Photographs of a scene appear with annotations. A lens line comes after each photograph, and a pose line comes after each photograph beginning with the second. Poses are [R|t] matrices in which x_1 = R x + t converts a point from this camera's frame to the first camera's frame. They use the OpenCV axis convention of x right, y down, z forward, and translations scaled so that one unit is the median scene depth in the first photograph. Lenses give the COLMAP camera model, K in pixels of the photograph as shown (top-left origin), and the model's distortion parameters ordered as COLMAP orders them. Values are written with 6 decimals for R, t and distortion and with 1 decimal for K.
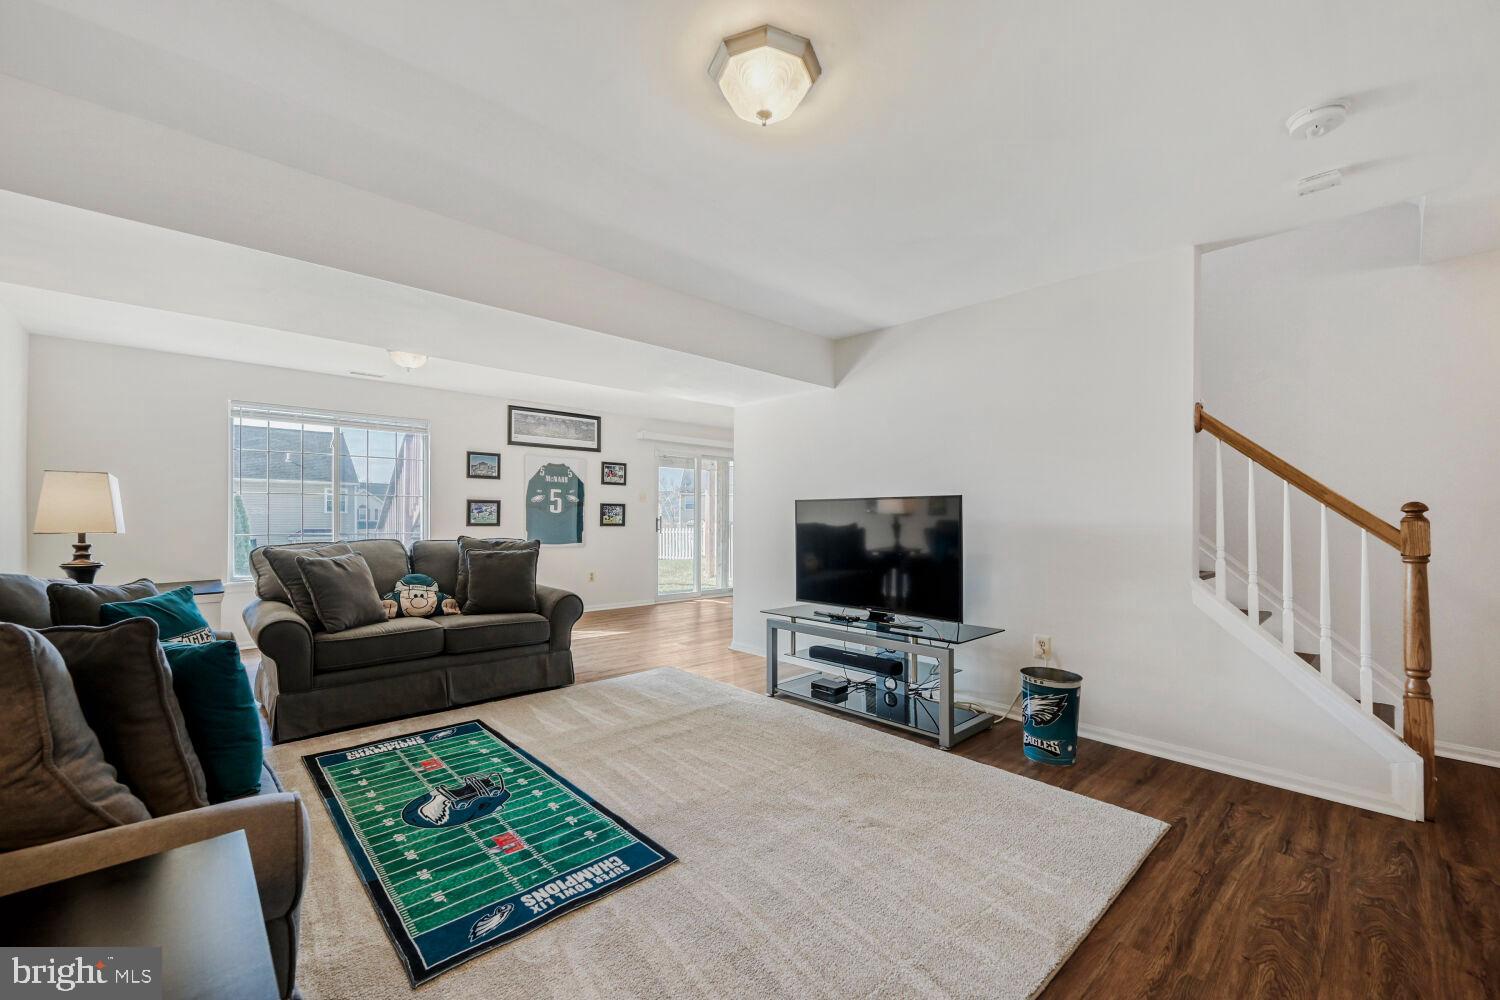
lens RADIAL K [[602.1, 0, 752.3], [0, 602.1, 509.2], [0, 0, 1]] dist [-0.000778, 0.000199]
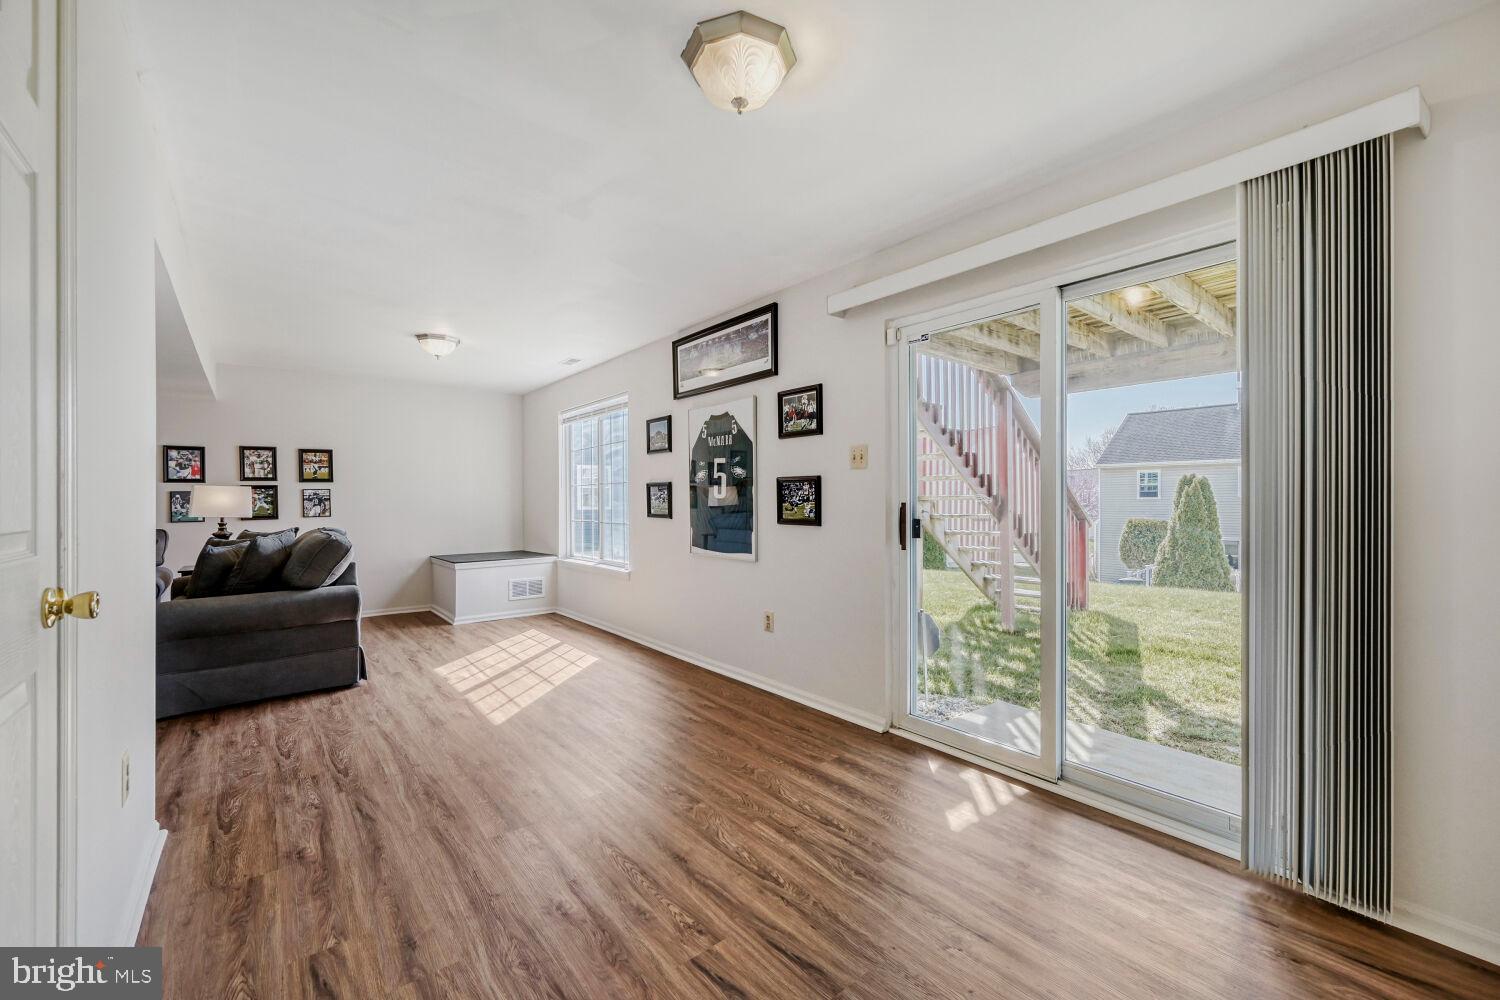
lens RADIAL K [[599.8, 0, 749.7], [0, 599.8, 500.1], [0, 0, 1]] dist [-0.002821, -0.000172]
pose [[-0.062767, -0.004224, -0.998019, 0.475421], [0.020093, 0.999783, -0.005495, 0.021486], [0.997826, -0.020399, -0.062669, 1.993038]]
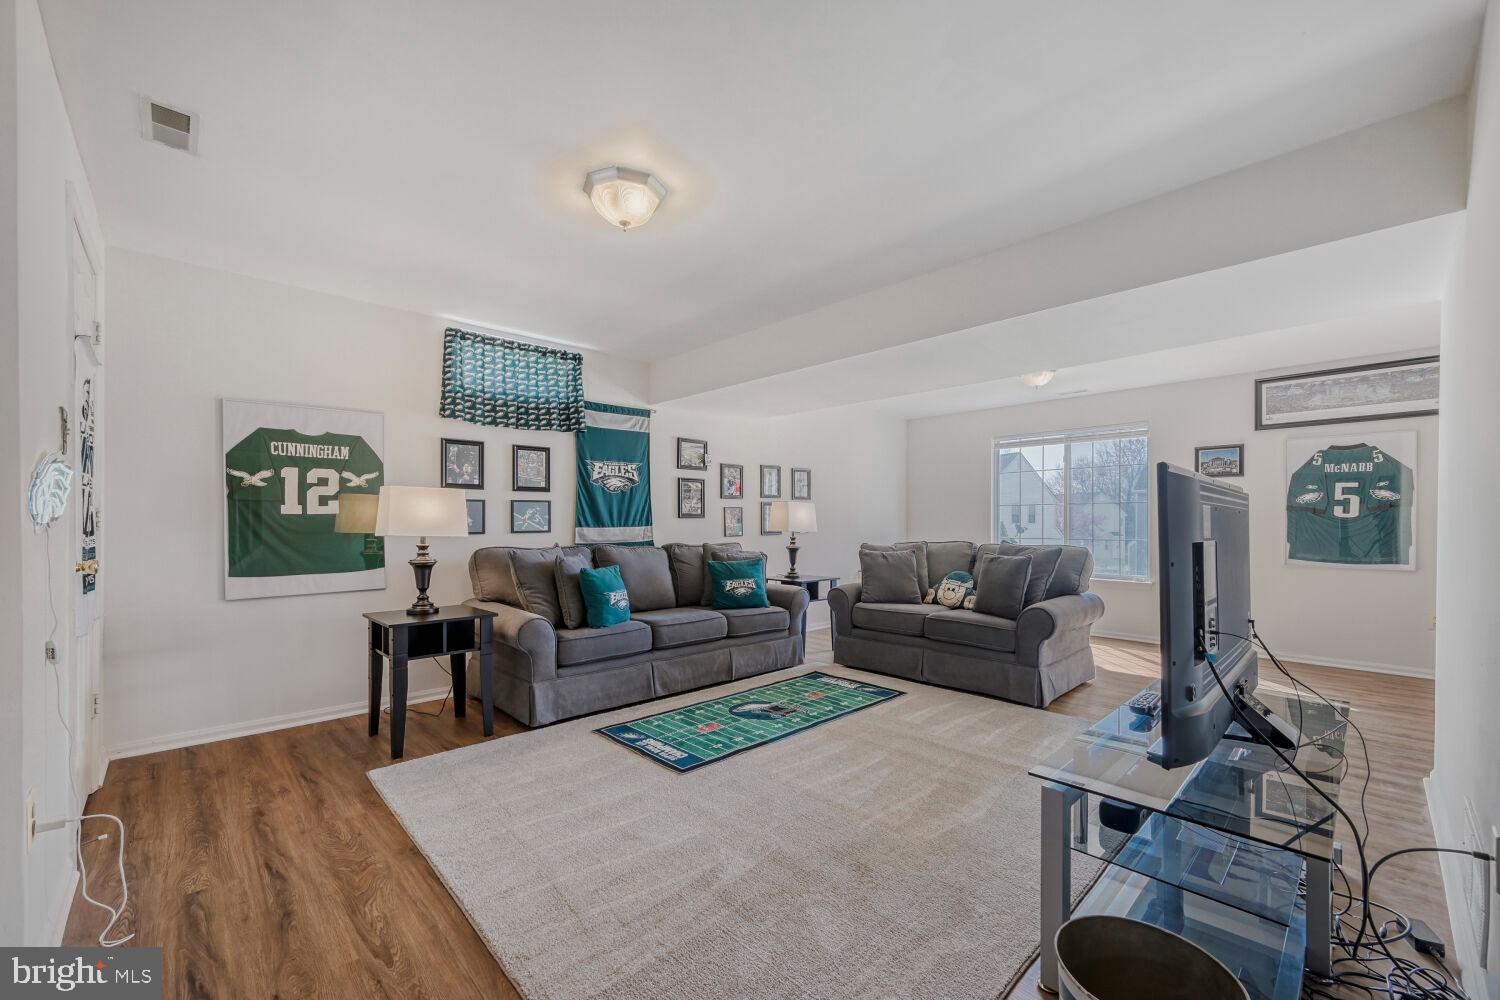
lens RADIAL K [[603.8, 0, 752.4], [0, 603.8, 524.8], [0, 0, 1]] dist [-0.001080, 0.000033]
pose [[0.009865, -0.000395, -0.999951, 0.650203], [0.013352, 0.999911, -0.000264, 0.010894], [0.999862, -0.013349, 0.009869, 0.603702]]
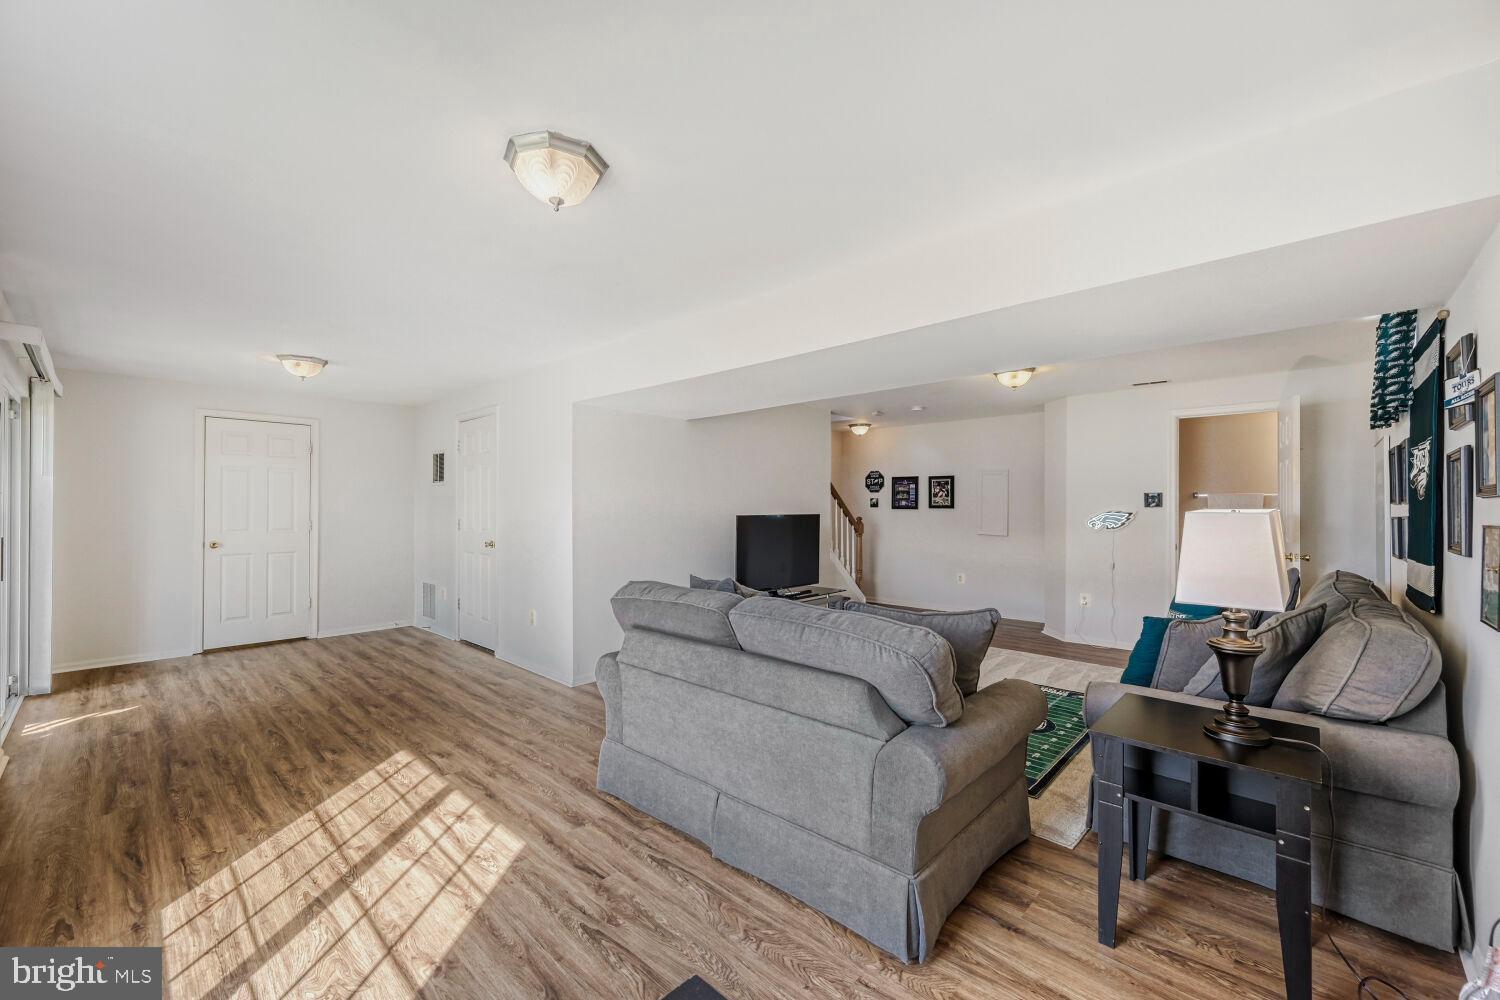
lens RADIAL K [[602.1, 0, 752.3], [0, 602.1, 509.2], [0, 0, 1]] dist [-0.000778, 0.000199]
pose [[-0.074248, -0.006052, 0.997221, -1.254879], [-0.020094, 0.999788, 0.004572, -0.040773], [-0.997037, -0.019699, -0.074354, 1.144040]]
